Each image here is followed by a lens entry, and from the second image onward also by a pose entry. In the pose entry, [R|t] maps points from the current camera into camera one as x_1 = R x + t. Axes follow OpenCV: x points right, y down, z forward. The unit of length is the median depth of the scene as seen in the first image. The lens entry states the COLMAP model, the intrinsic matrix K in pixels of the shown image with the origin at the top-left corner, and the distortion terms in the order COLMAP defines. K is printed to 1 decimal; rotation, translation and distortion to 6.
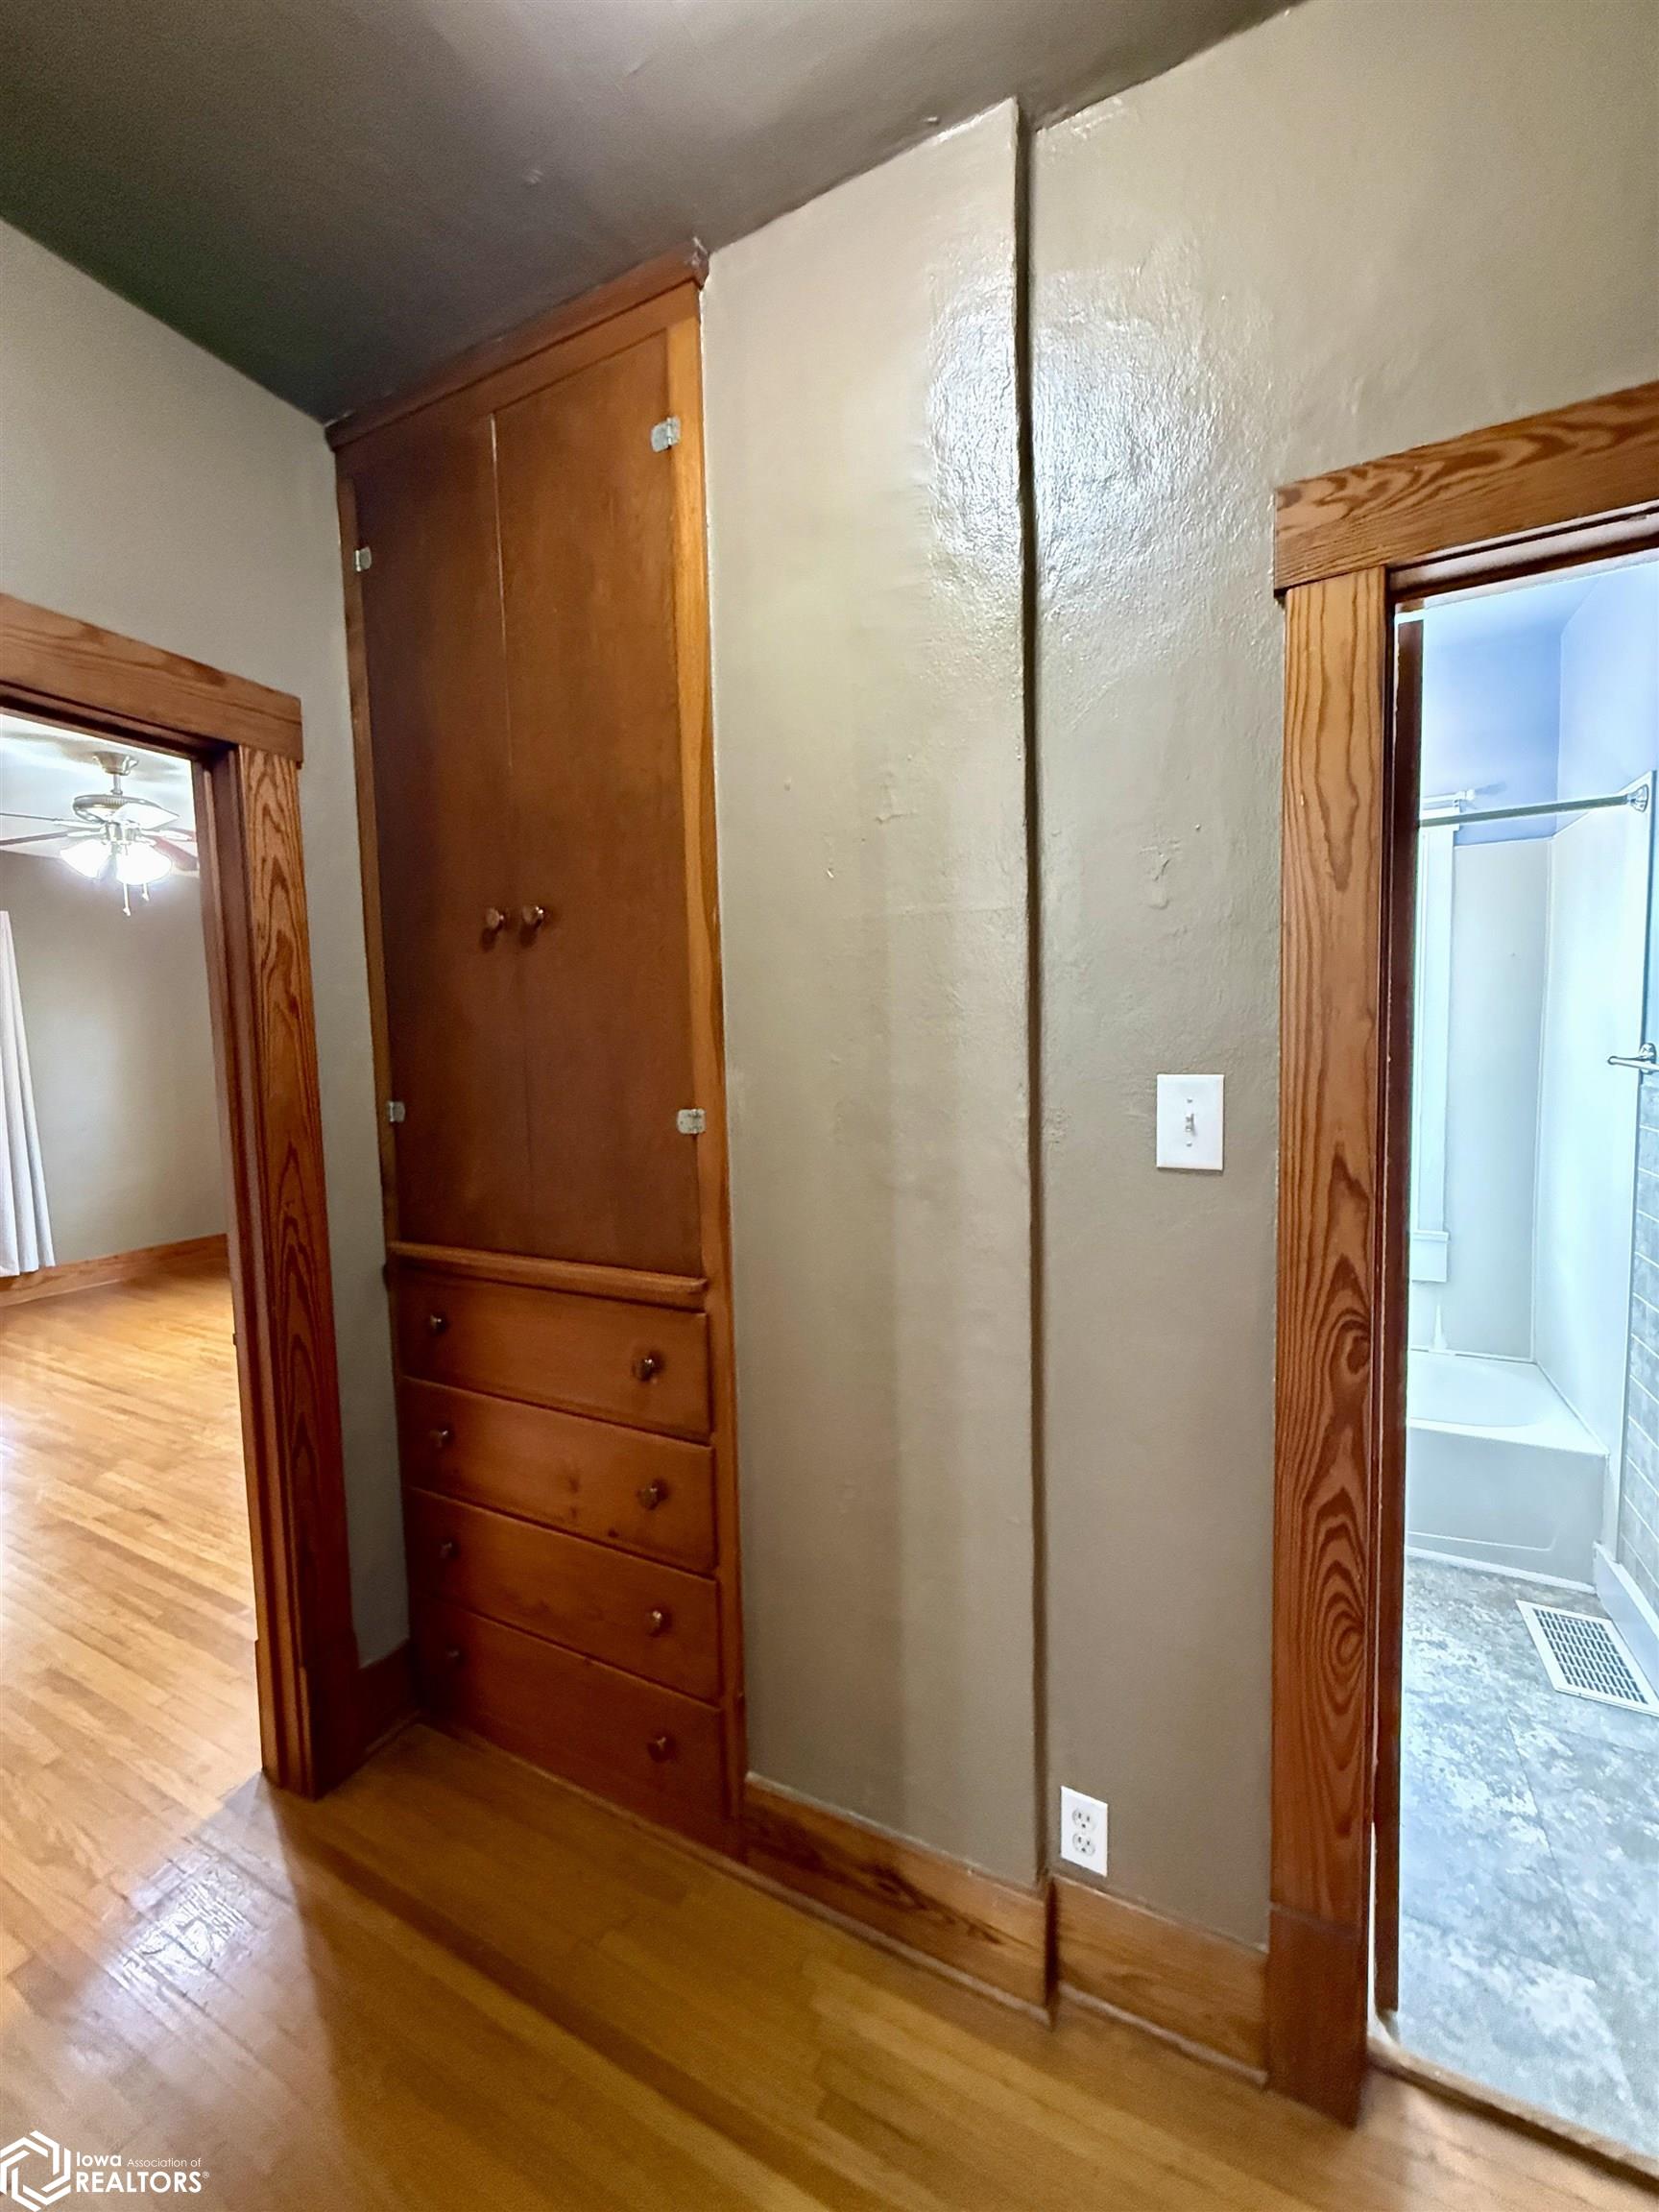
lens RADIAL K [[878.7, 0, 828.9], [0, 878.7, 1103.9], [0, 0, 1]] dist [-0.002743, 0.000464]
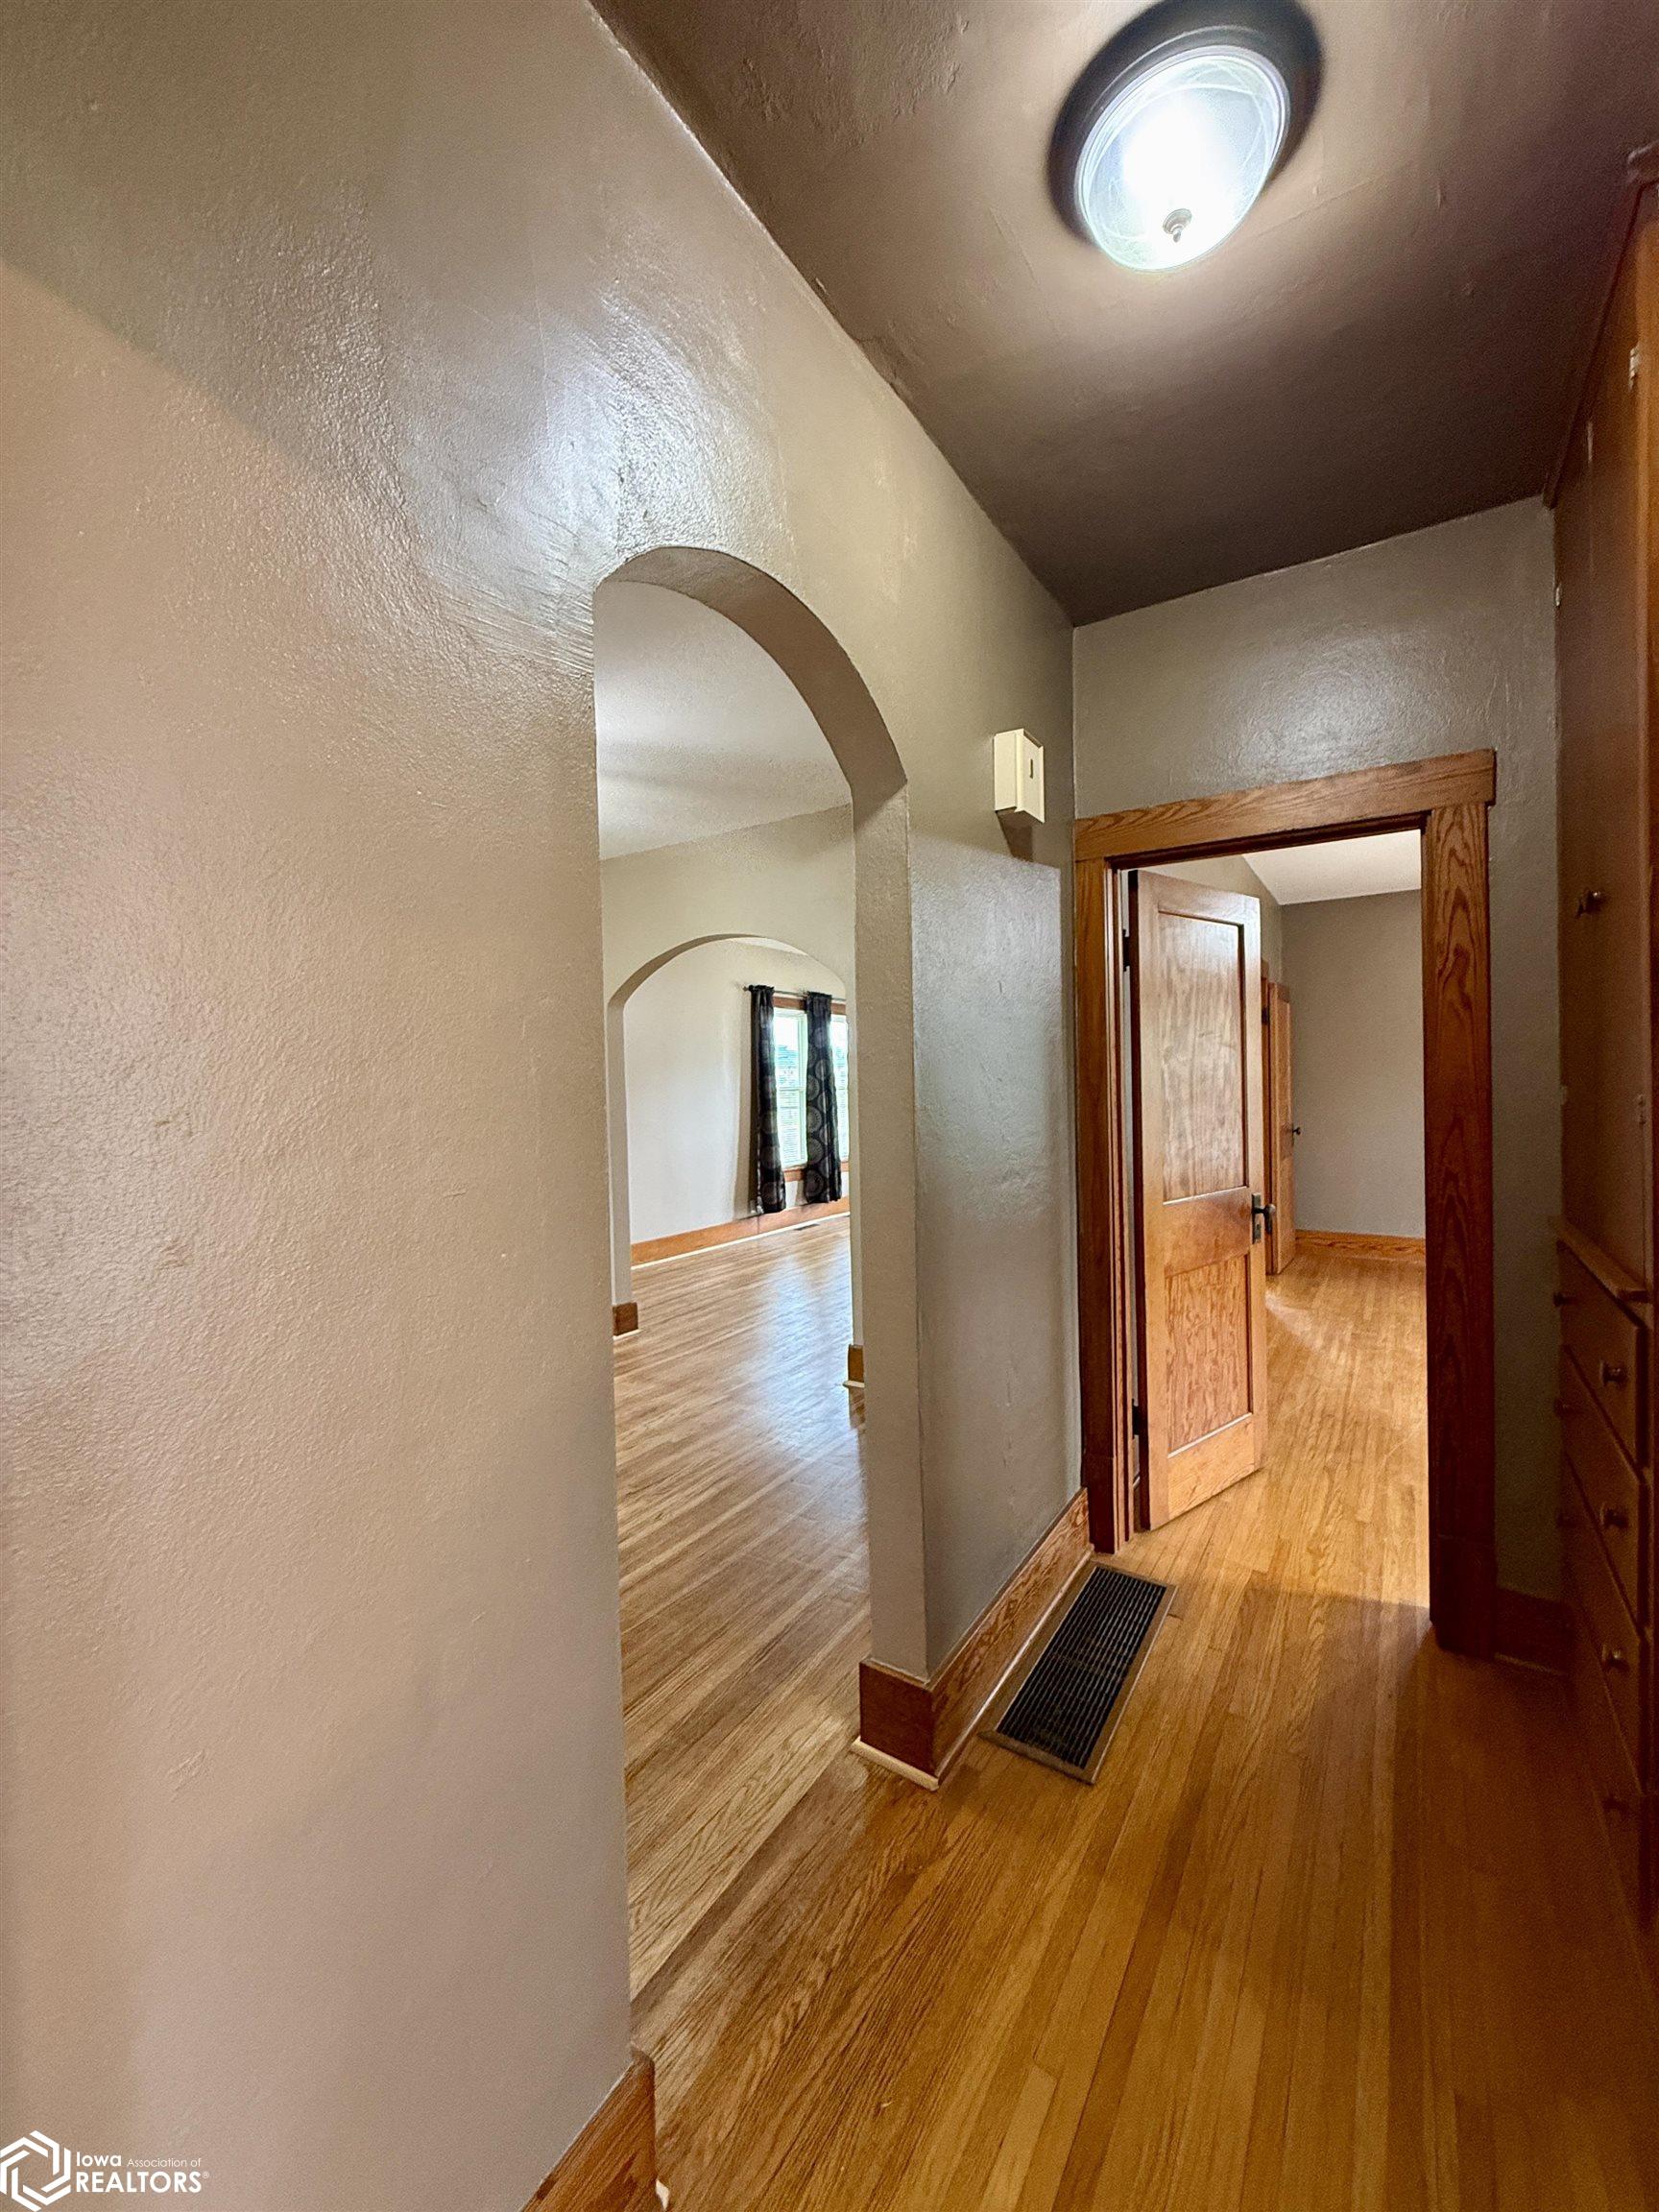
lens RADIAL K [[878.7, 0, 823.3], [0, 878.7, 1090.6], [0, 0, 1]] dist [-0.002743, 0.000464]
pose [[-0.105214, 0.038625, -0.993699, 0.715716], [-0.043592, 0.998106, 0.043412, -0.003151], [0.993494, 0.047885, -0.103331, 0.230919]]
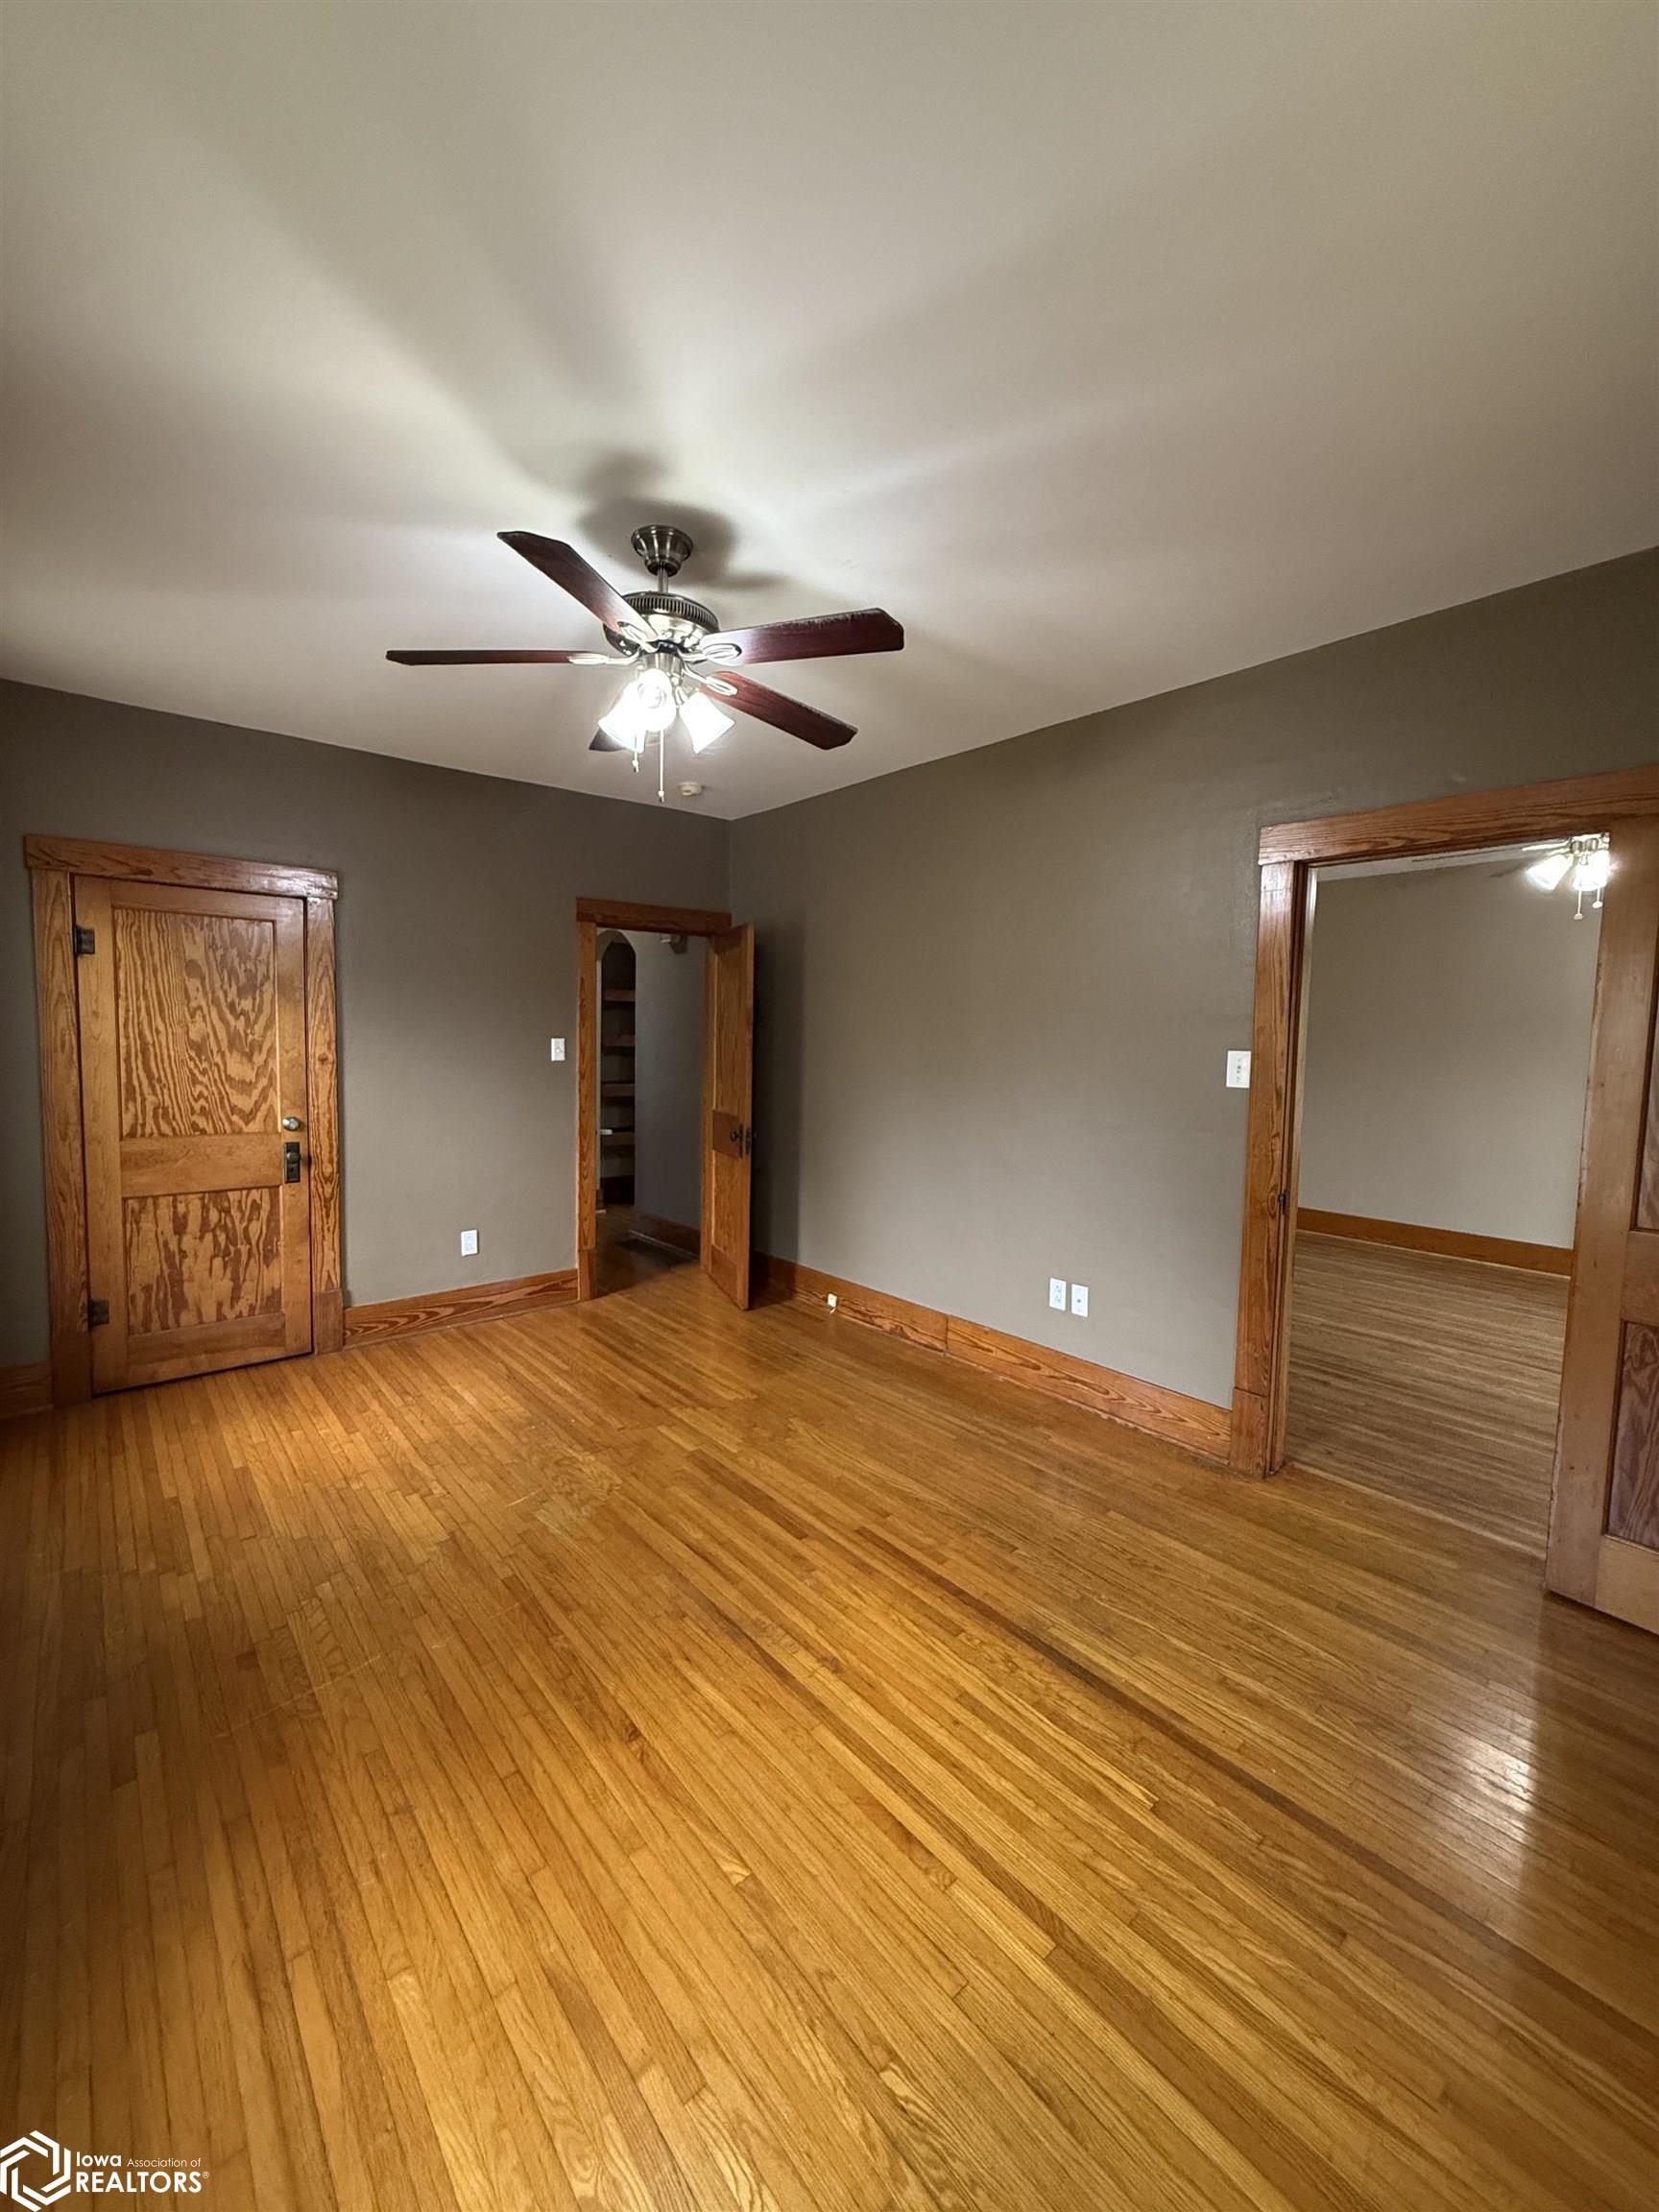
lens RADIAL K [[878.7, 0, 832.3], [0, 878.7, 1101.3], [0, 0, 1]] dist [-0.002743, 0.000464]
pose [[-0.925268, -0.018891, 0.378844, -2.520785], [0.034573, 0.990402, 0.133825, -0.190811], [-0.377736, 0.136922, -0.915733, 3.382883]]
